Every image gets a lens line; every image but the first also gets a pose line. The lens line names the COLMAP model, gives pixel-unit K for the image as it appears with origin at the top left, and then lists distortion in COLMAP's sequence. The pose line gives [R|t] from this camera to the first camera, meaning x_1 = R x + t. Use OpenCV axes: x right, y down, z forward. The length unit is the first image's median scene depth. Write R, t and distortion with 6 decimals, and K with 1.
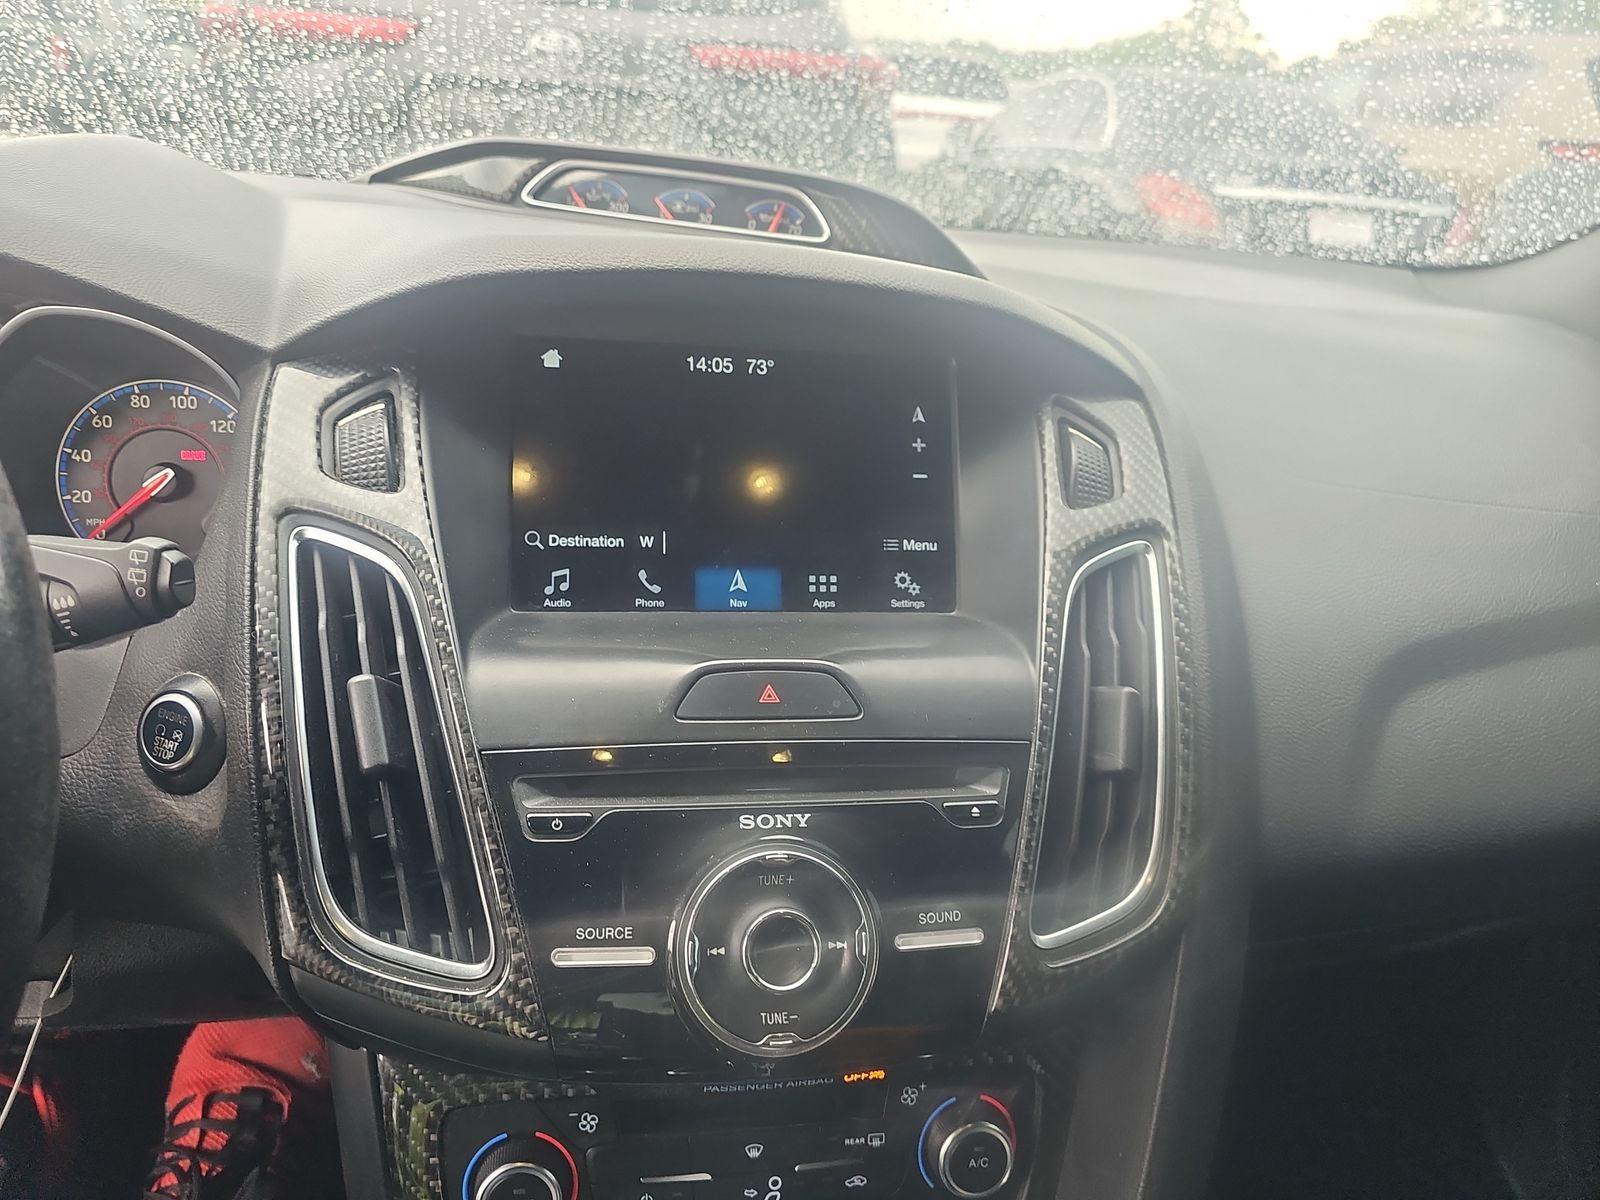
lens RADIAL K [[1050.9, 0, 800.0], [0, 1050.9, 600.0], [0, 0, 1]] dist [0.000841, -0.003588]
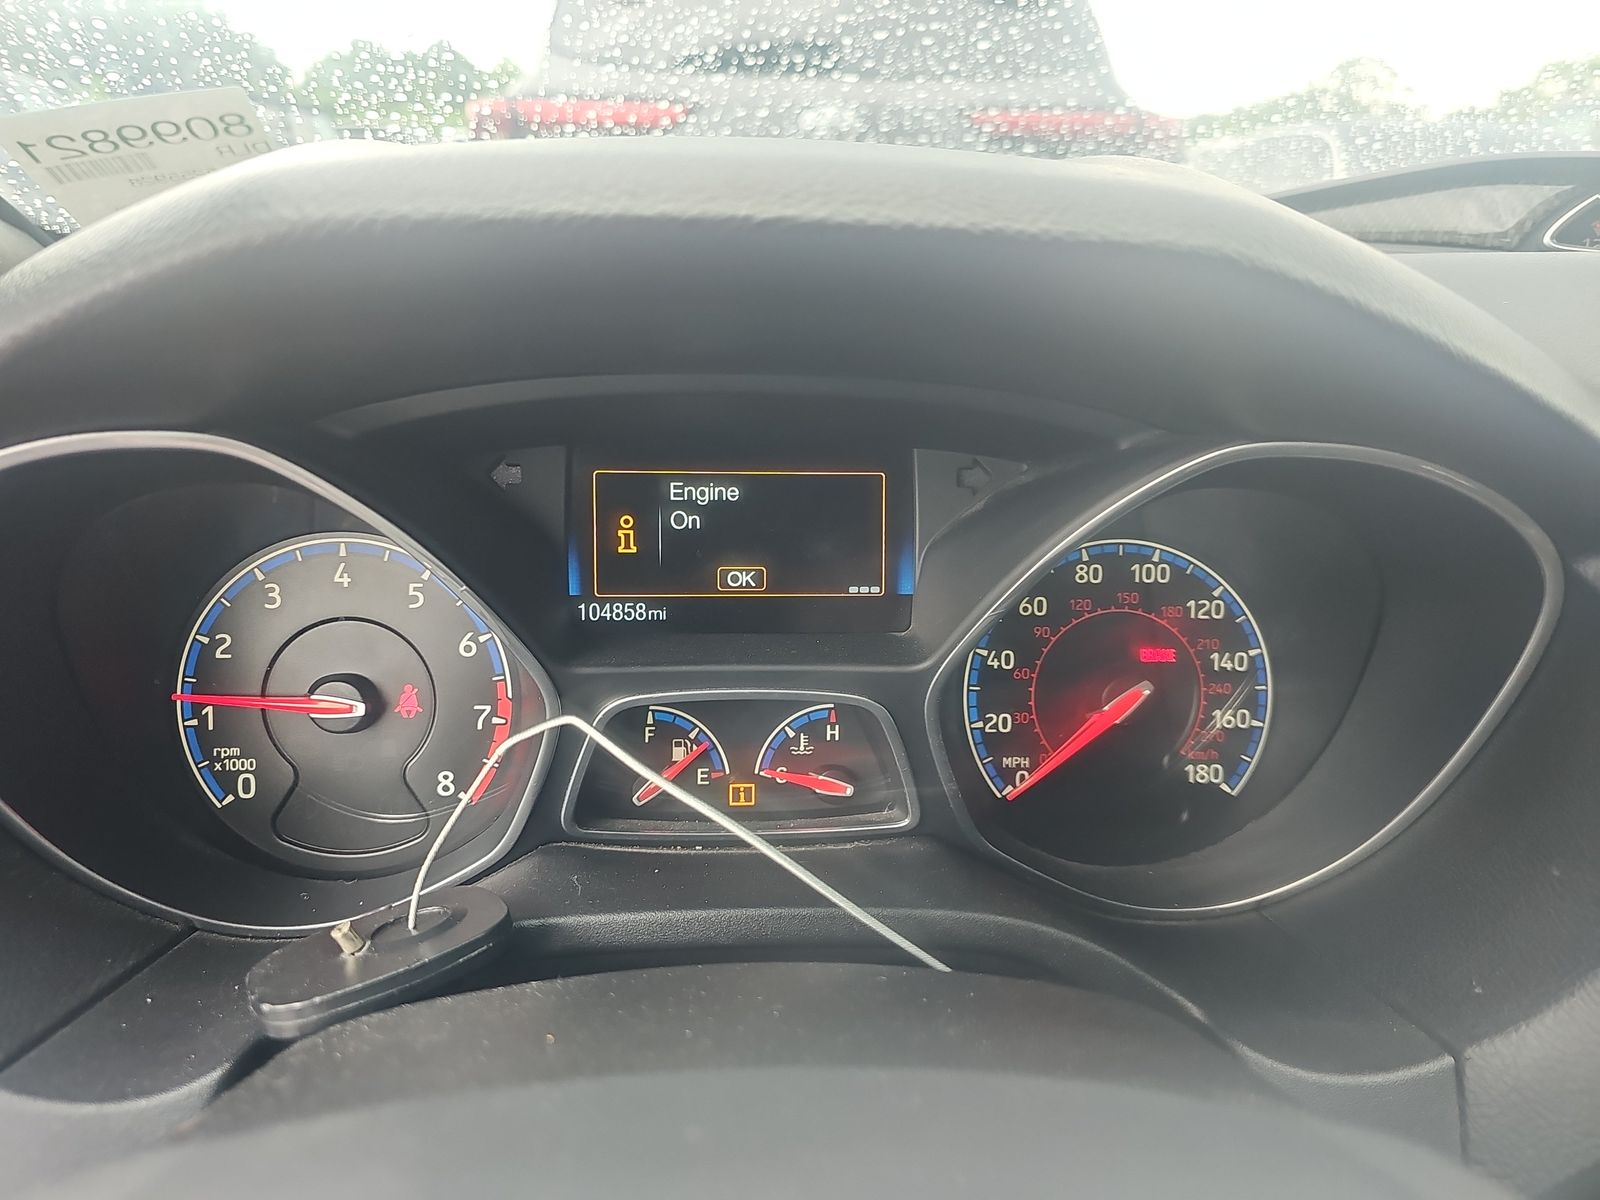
lens RADIAL K [[1050.9, 0, 800.0], [0, 1050.9, 600.0], [0, 0, 1]] dist [0.000841, -0.003588]
pose [[0.993302, -0.012865, -0.114828, -0.653414], [0.005012, 0.997644, -0.068414, -0.116565], [0.115438, 0.067380, 0.991027, 0.310365]]
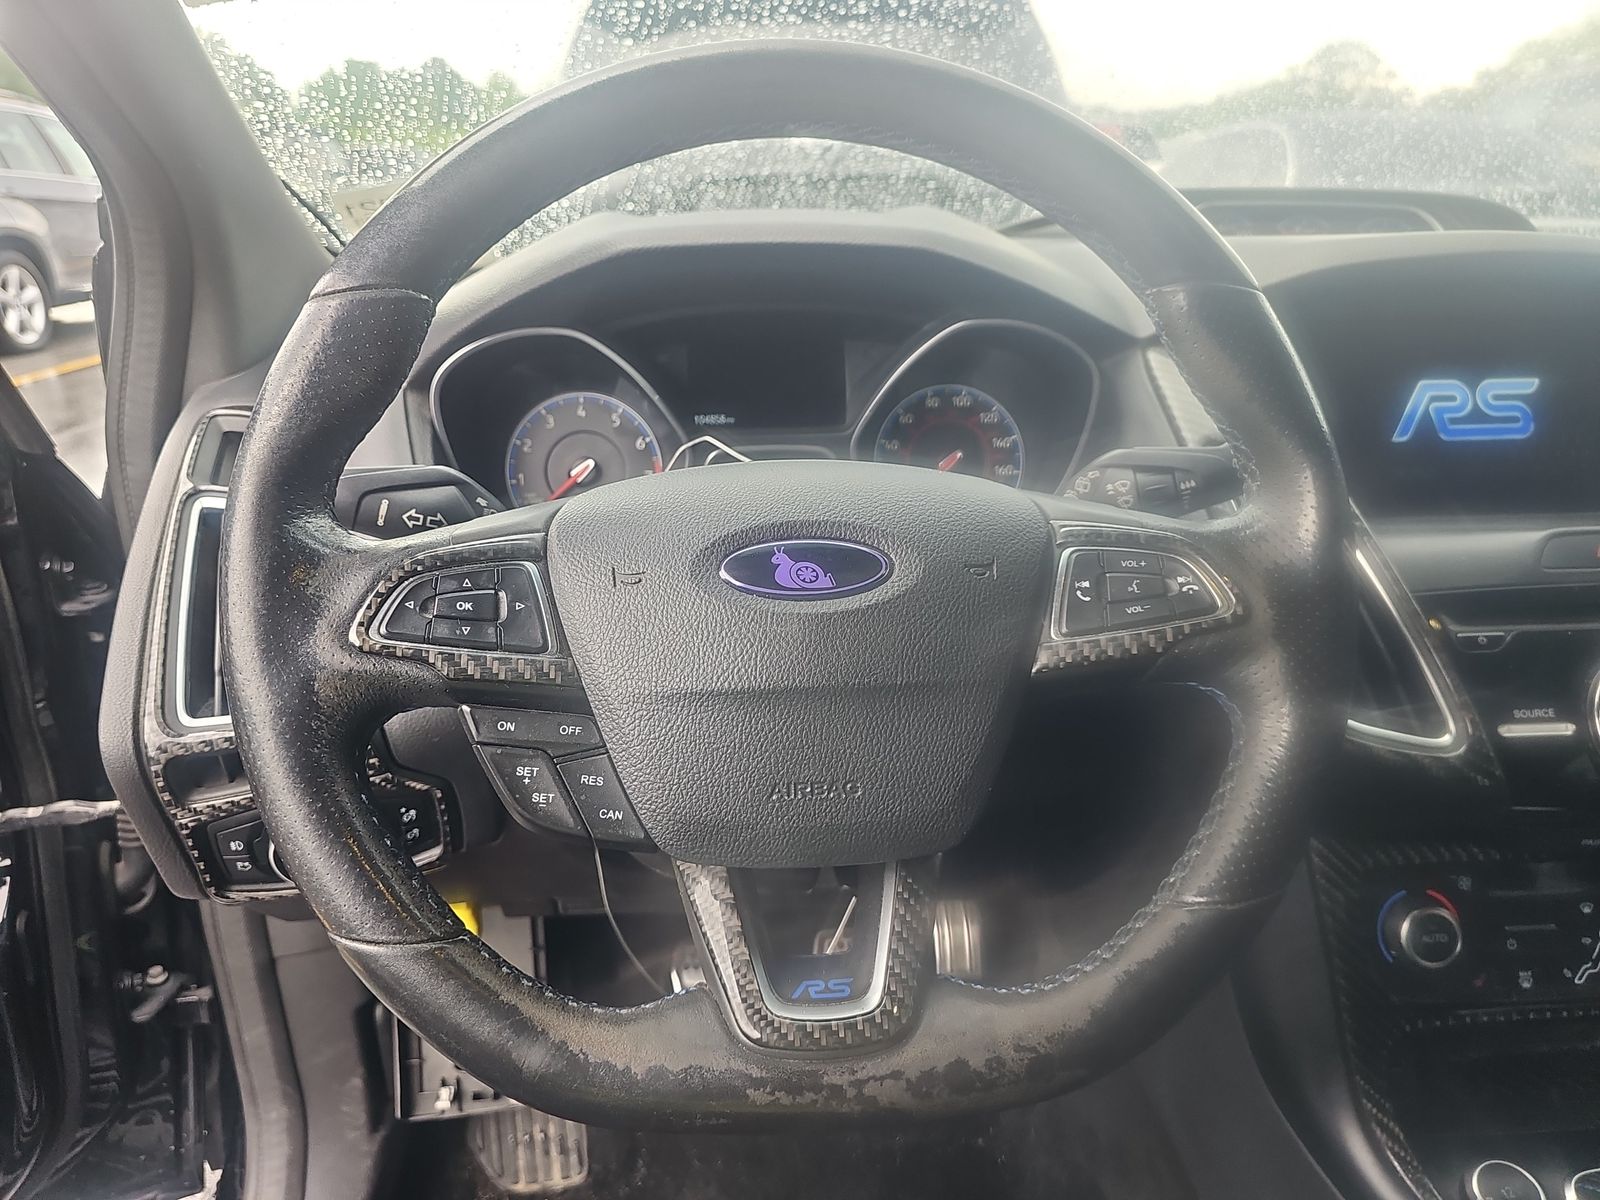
lens RADIAL K [[1050.9, 0, 800.0], [0, 1050.9, 600.0], [0, 0, 1]] dist [0.000841, -0.003588]
pose [[0.991727, -0.043517, -0.120765, -0.577276], [0.035200, 0.996914, -0.070163, 0.136142], [0.123446, 0.065332, 0.990198, -0.300151]]
